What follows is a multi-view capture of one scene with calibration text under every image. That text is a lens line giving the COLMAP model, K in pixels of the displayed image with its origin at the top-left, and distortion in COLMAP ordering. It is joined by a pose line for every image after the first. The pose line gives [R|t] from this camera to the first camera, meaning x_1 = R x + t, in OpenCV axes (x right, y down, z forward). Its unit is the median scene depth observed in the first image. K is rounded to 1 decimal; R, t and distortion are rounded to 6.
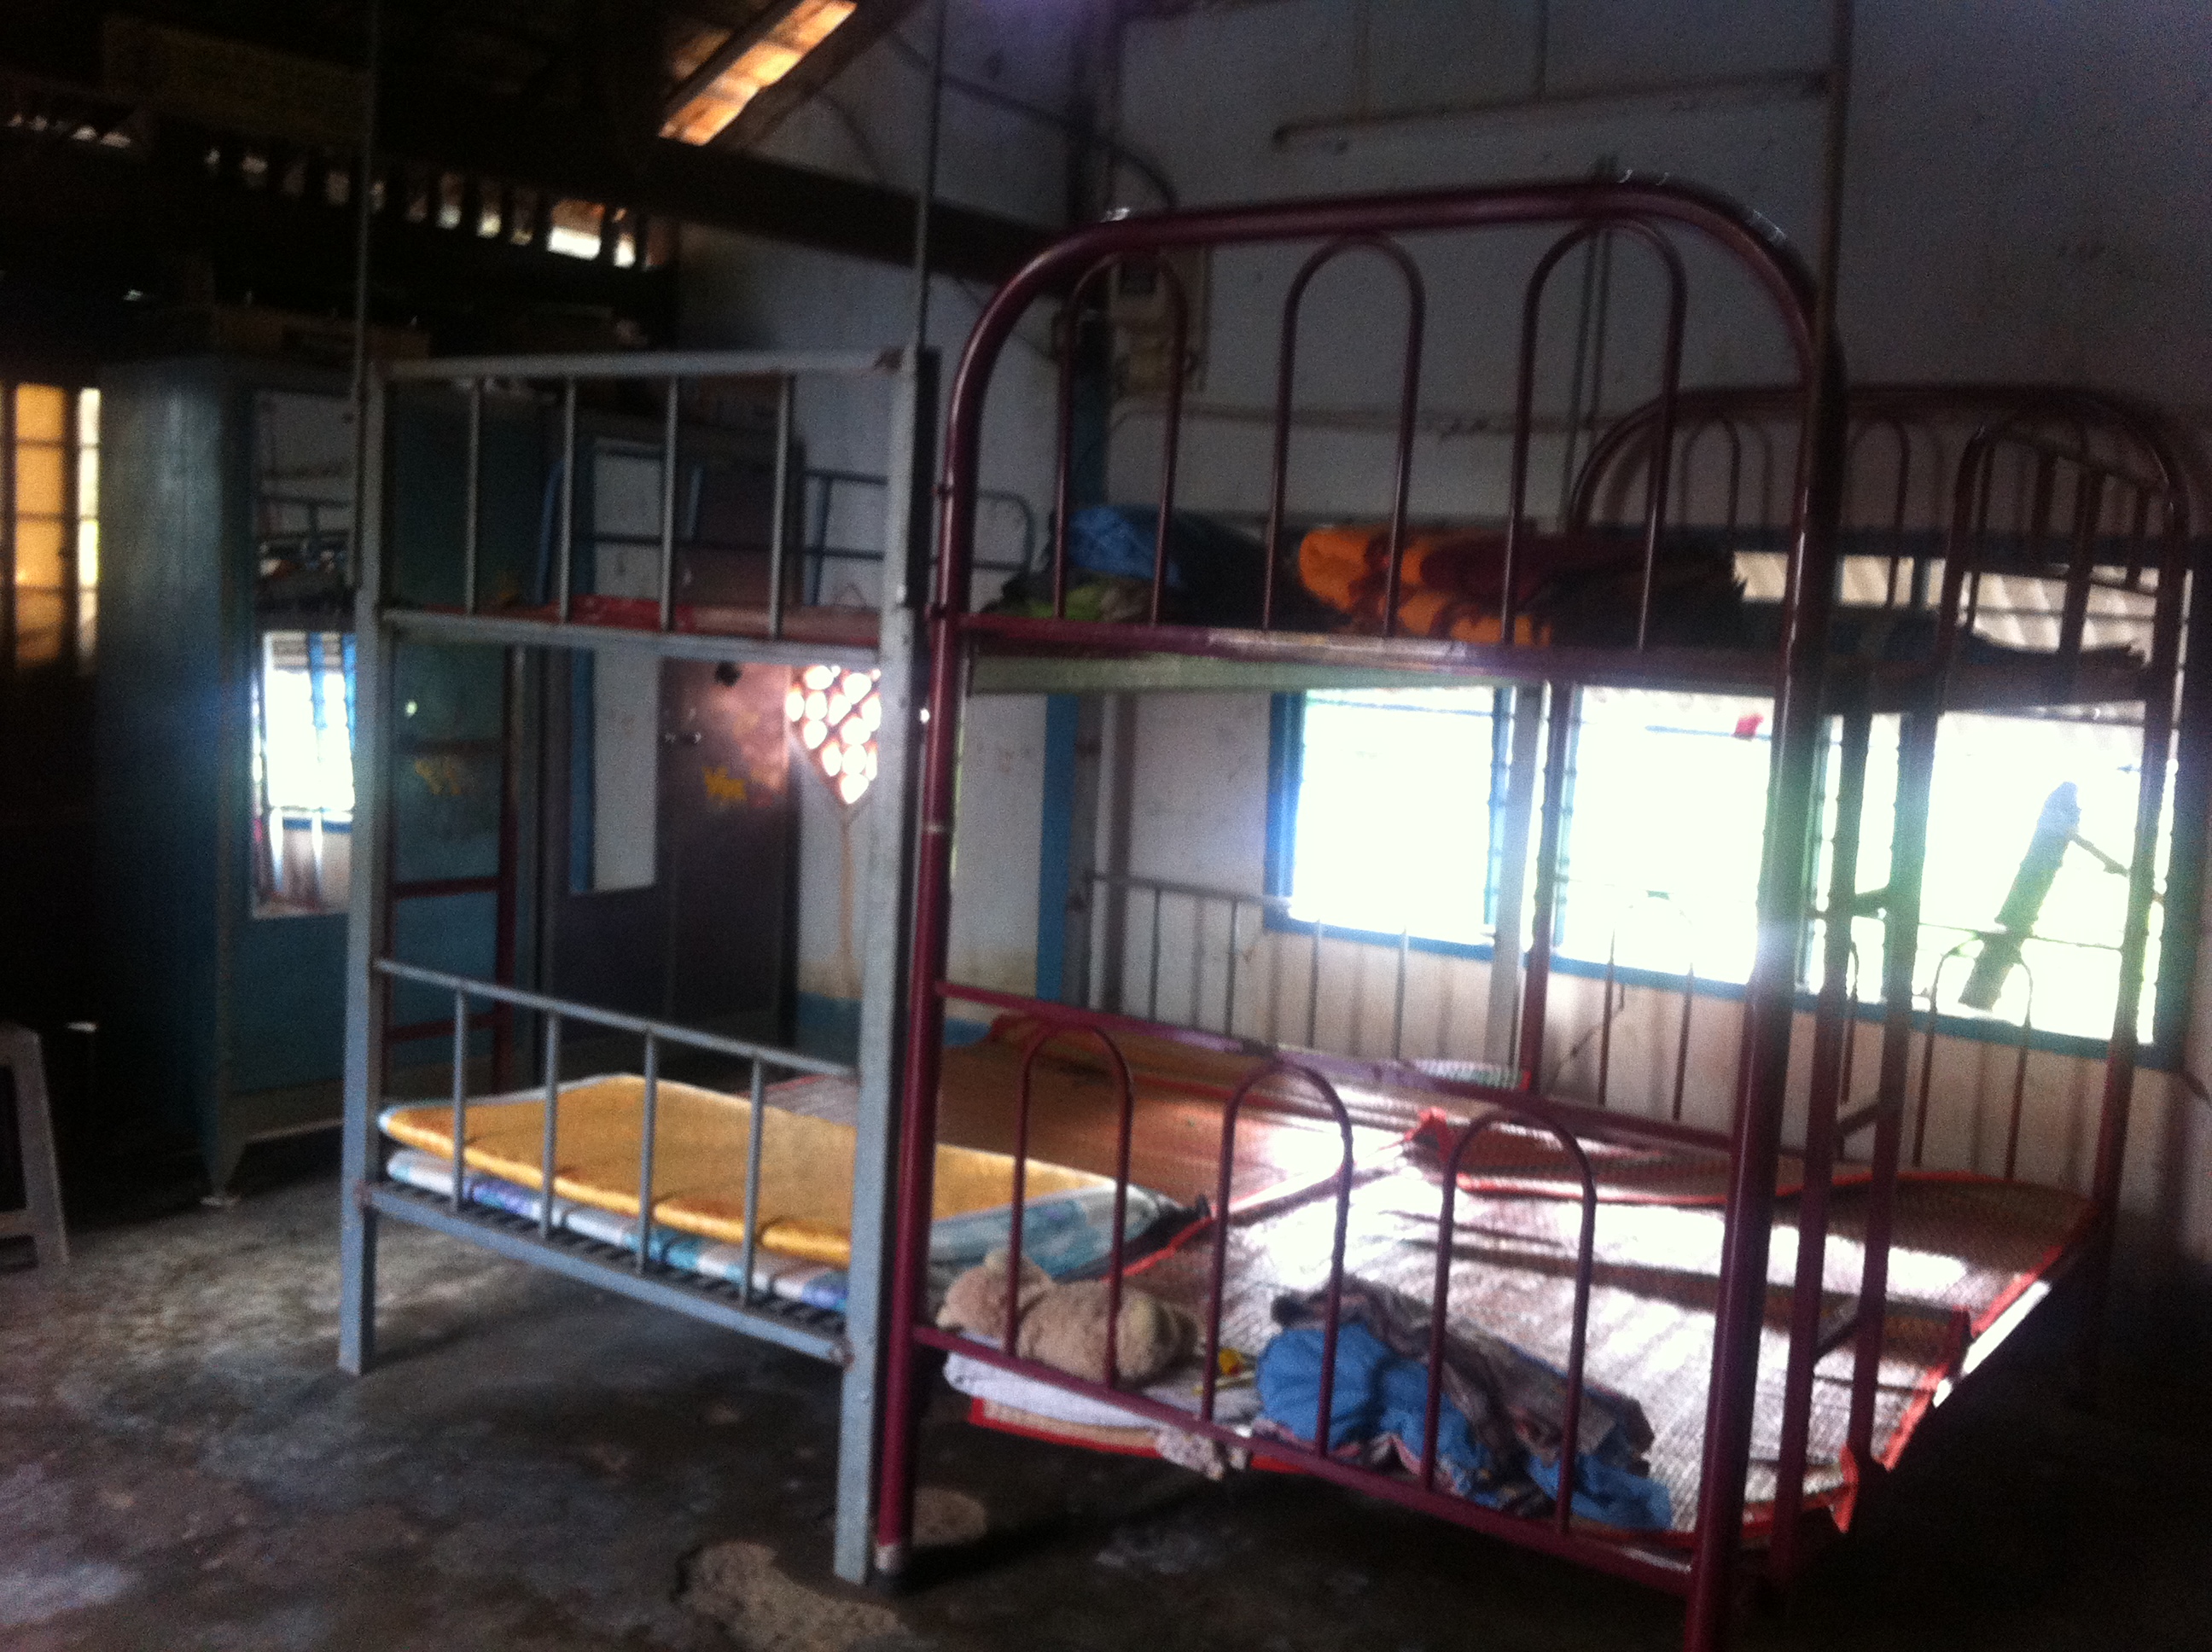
lens RADIAL K [[2154.5, 0, 1105.5], [0, 2154.5, 824.6], [0, 0, 1]] dist [0.107432, -0.360313]
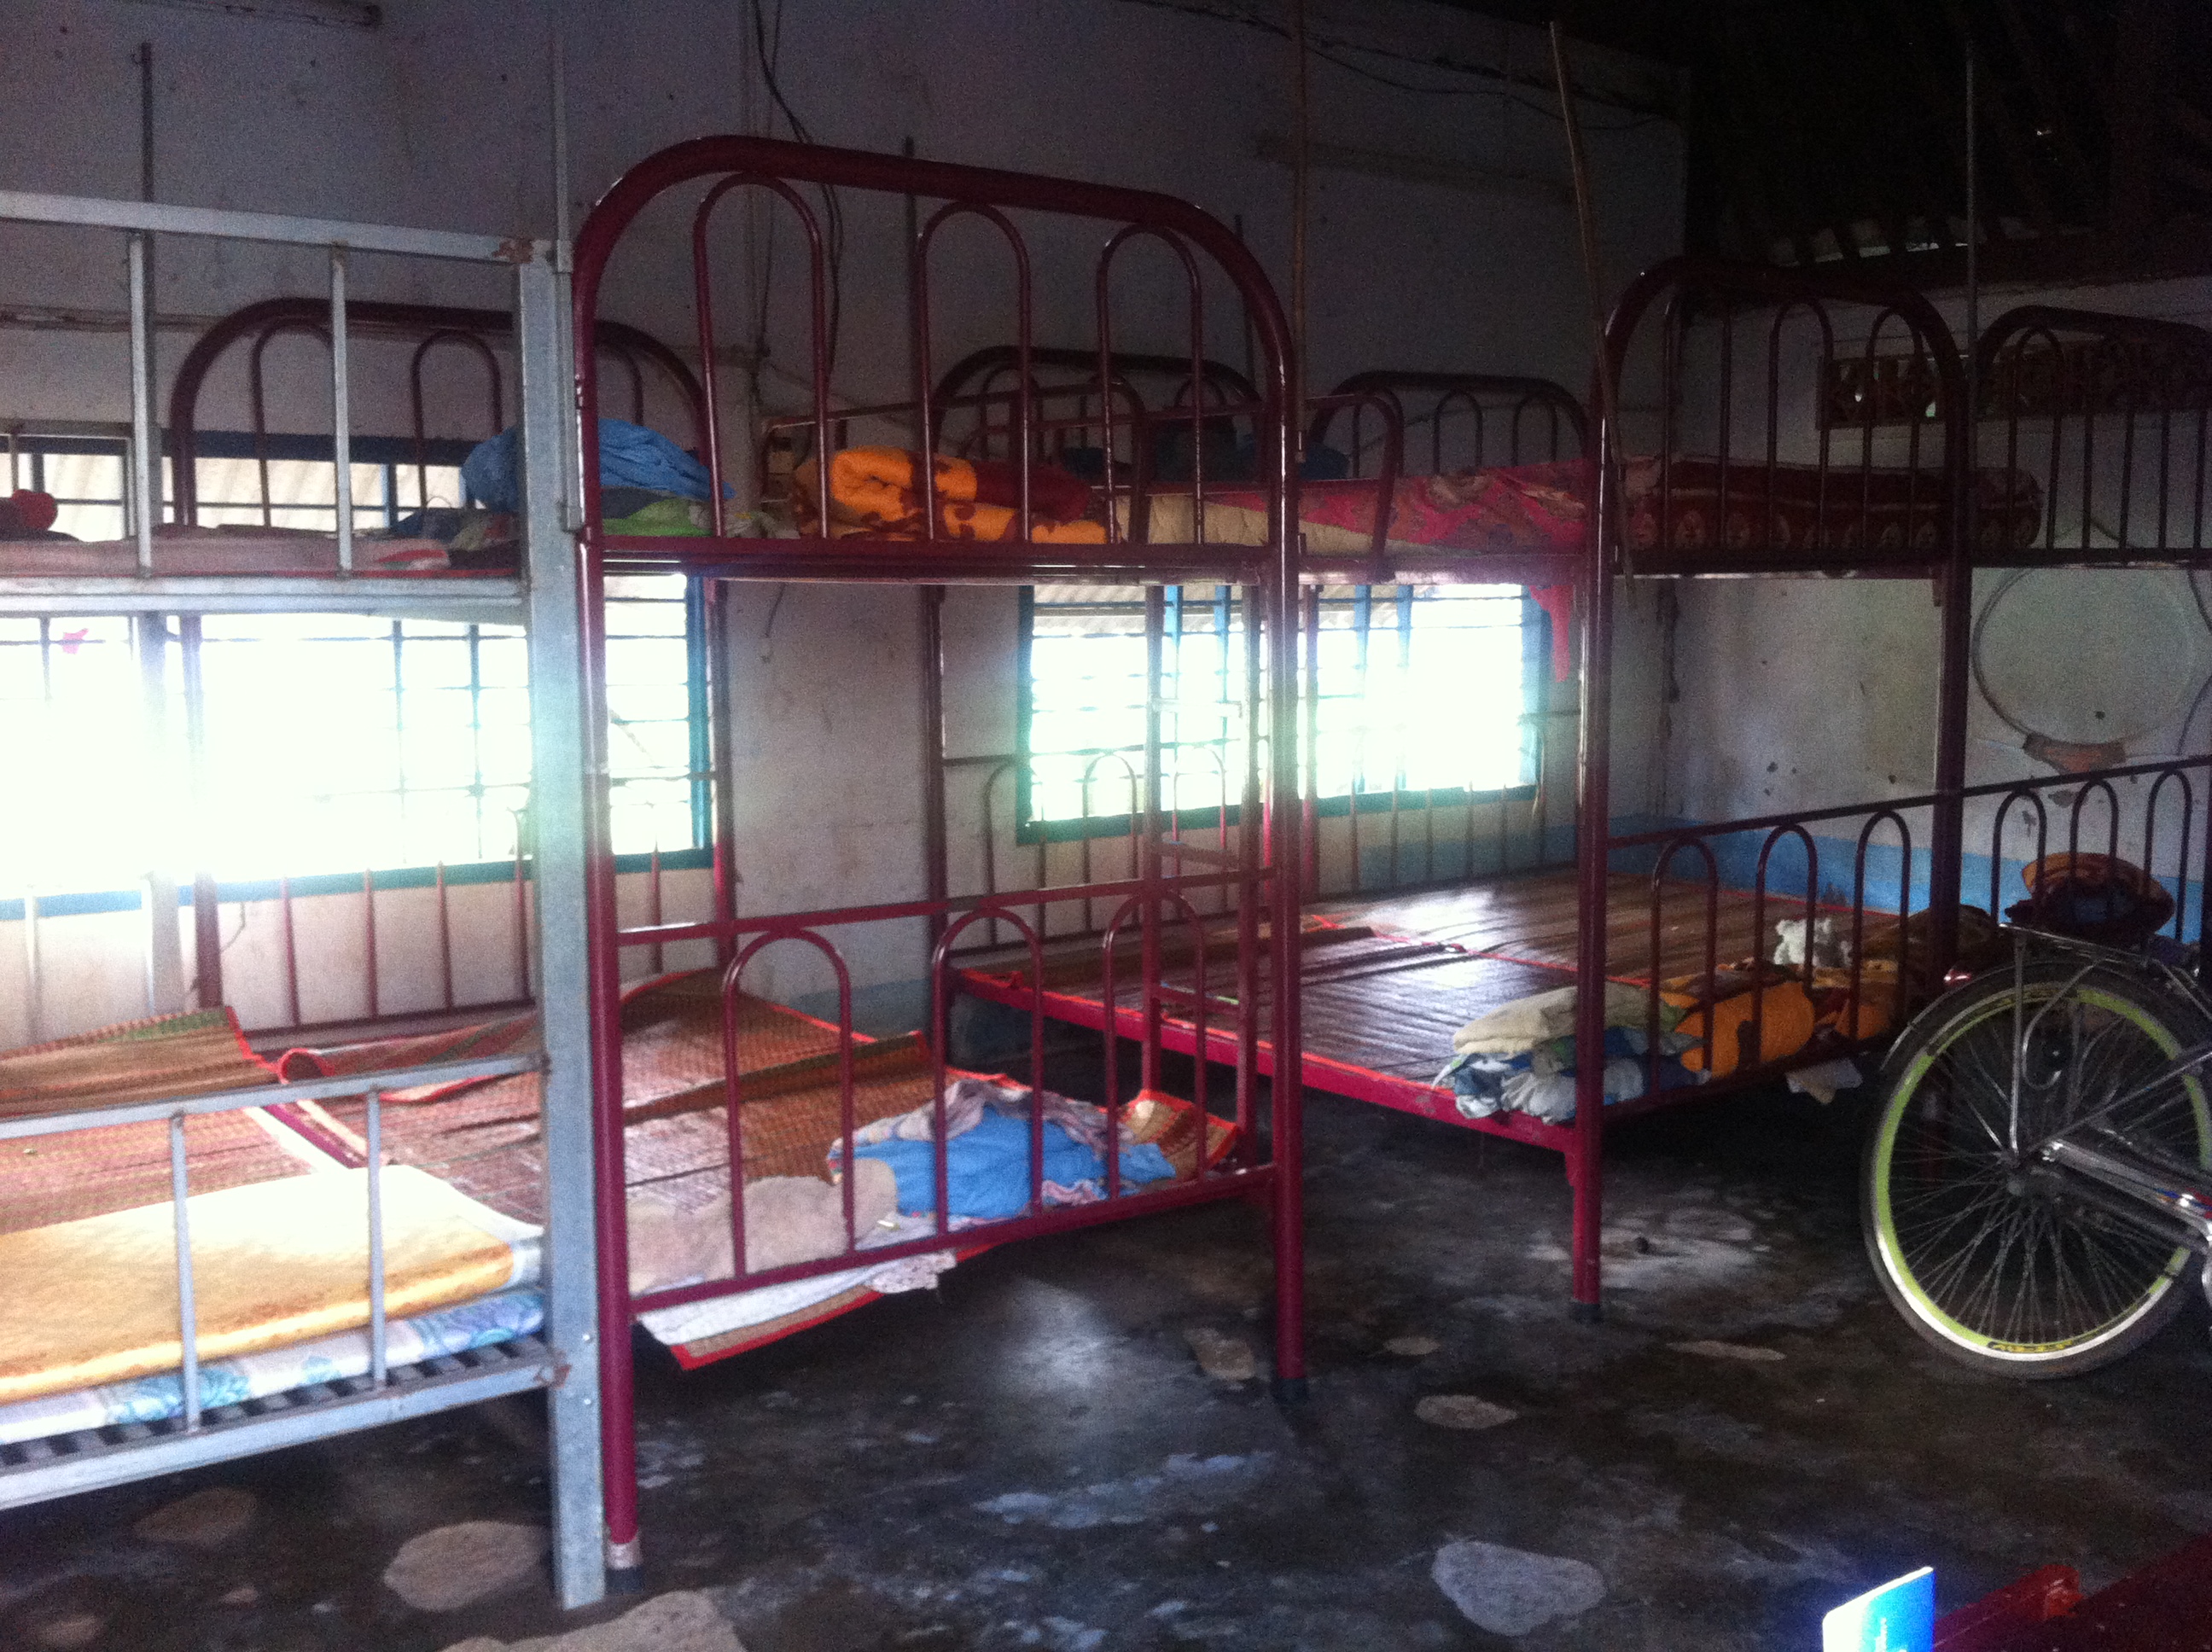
lens RADIAL K [[2154.5, 0, 1105.5], [0, 2154.5, 824.6], [0, 0, 1]] dist [0.107432, -0.360313]
pose [[0.307455, -0.163483, 0.937414, -0.854366], [0.117301, 0.984129, 0.133158, -0.070212], [-0.944305, 0.069020, 0.321752, 0.481206]]
